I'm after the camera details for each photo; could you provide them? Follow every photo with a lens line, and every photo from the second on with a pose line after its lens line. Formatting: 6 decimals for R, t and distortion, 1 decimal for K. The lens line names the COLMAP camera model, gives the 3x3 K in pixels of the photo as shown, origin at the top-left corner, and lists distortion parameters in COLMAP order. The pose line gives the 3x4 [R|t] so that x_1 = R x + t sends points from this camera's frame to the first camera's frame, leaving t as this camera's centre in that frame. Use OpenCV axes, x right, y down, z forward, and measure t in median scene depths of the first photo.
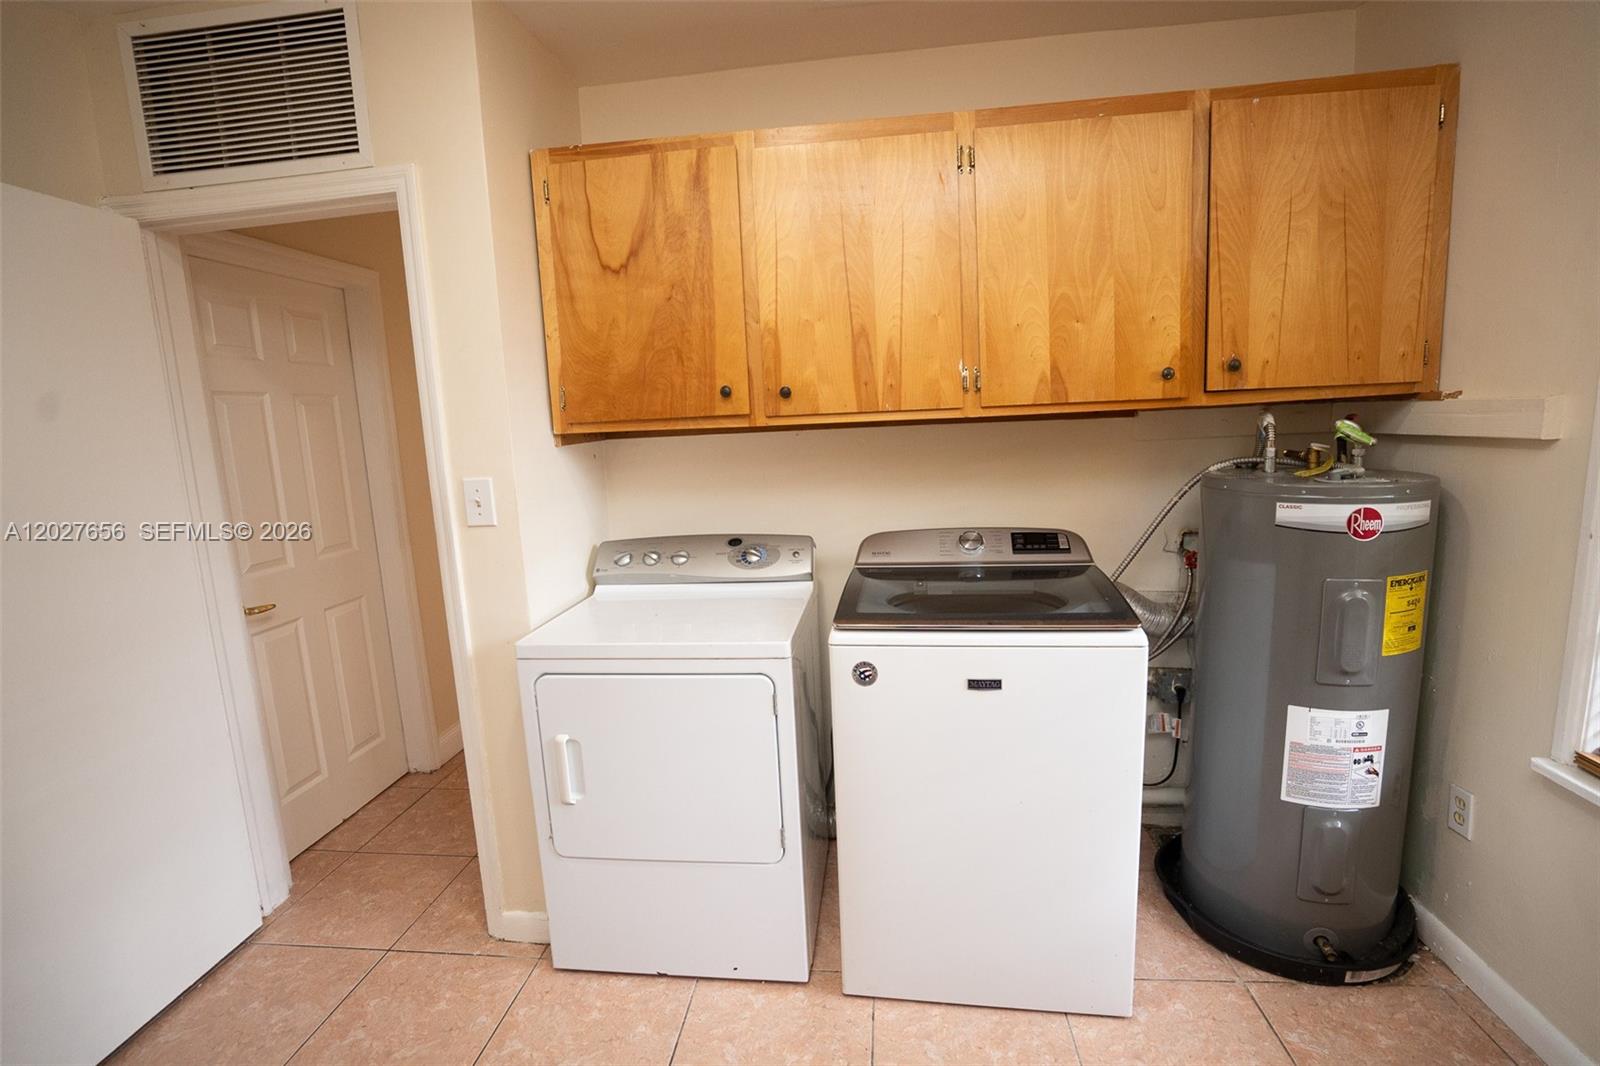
lens RADIAL K [[712.2, 0, 787.9], [0, 712.2, 531.6], [0, 0, 1]] dist [-0.011819, 0.000440]
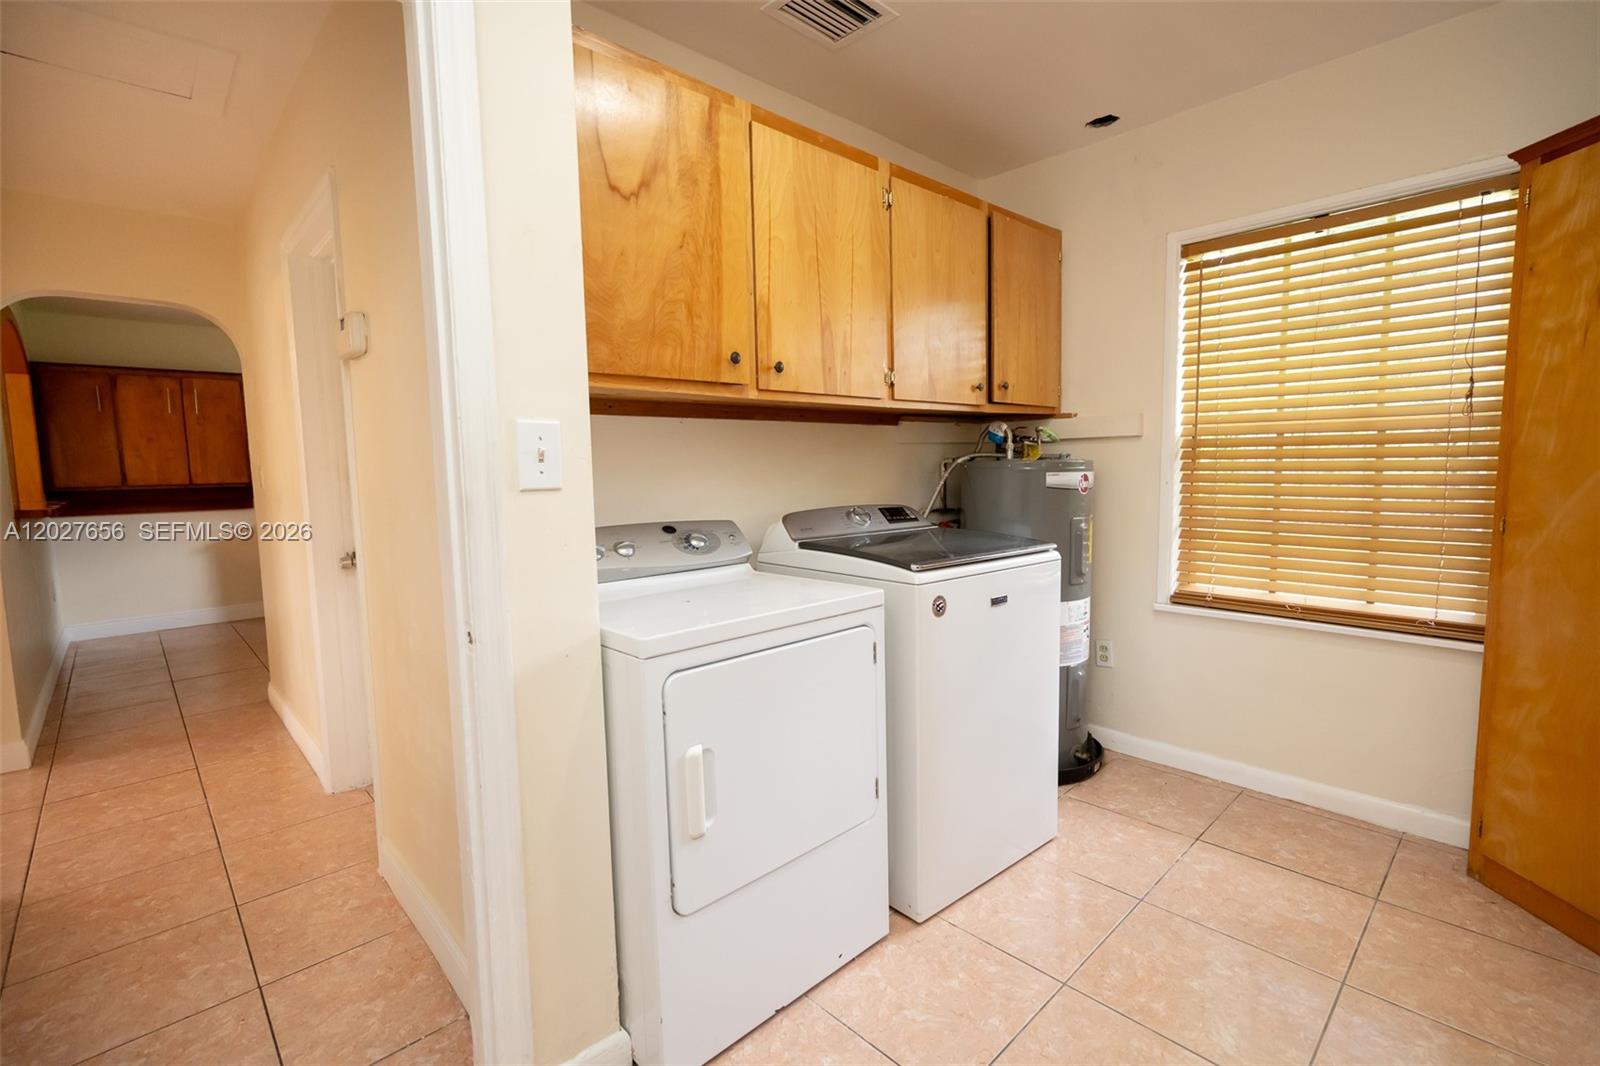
lens RADIAL K [[712.2, 0, 790.9], [0, 712.2, 526.6], [0, 0, 1]] dist [-0.011819, 0.000440]
pose [[0.656494, -0.030704, 0.753706, -0.779793], [0.109848, 0.992412, -0.055252, 0.093003], [-0.746290, 0.119065, 0.654885, 0.354375]]
